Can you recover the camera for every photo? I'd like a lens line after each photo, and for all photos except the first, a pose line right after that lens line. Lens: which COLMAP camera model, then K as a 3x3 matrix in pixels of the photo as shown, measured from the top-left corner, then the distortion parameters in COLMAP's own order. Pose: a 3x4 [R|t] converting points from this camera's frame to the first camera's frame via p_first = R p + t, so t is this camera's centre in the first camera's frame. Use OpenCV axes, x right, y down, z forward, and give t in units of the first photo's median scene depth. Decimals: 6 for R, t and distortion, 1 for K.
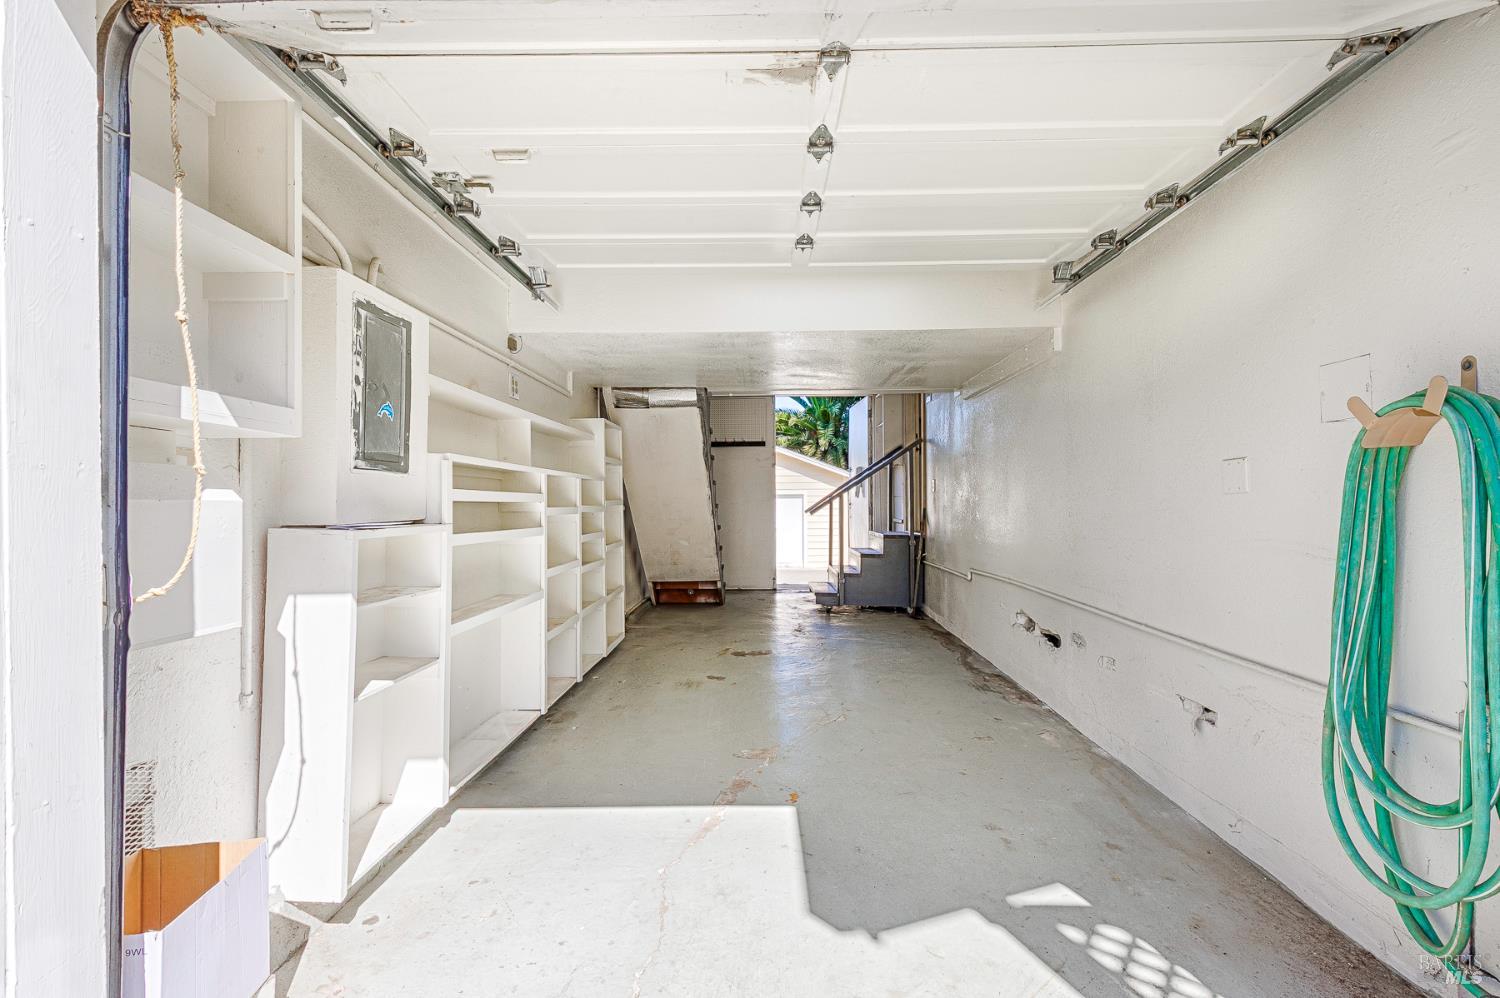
lens RADIAL K [[681.8, 0, 753.5], [0, 681.8, 490.0], [0, 0, 1]] dist [0.001796, 0.000174]
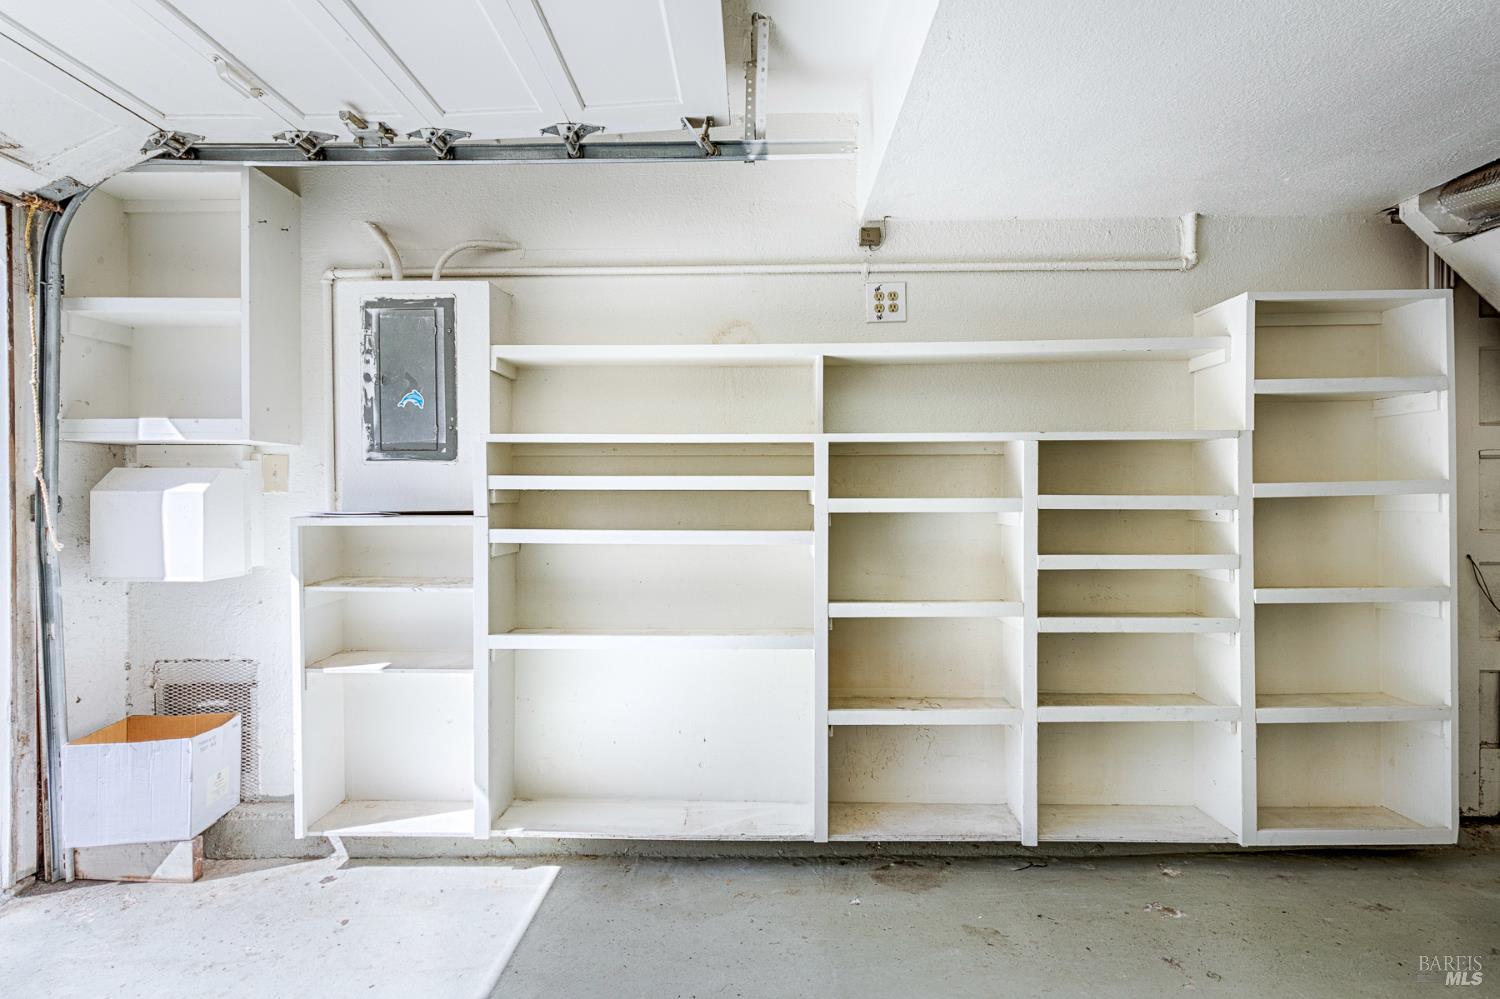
lens RADIAL K [[681.8, 0, 753.5], [0, 681.8, 490.5], [0, 0, 1]] dist [0.001796, 0.000174]
pose [[0.004586, 0.008462, -0.999954, 0.486601], [0.022026, 0.999721, 0.008561, 0.020052], [0.999747, -0.022064, 0.004398, 1.580883]]
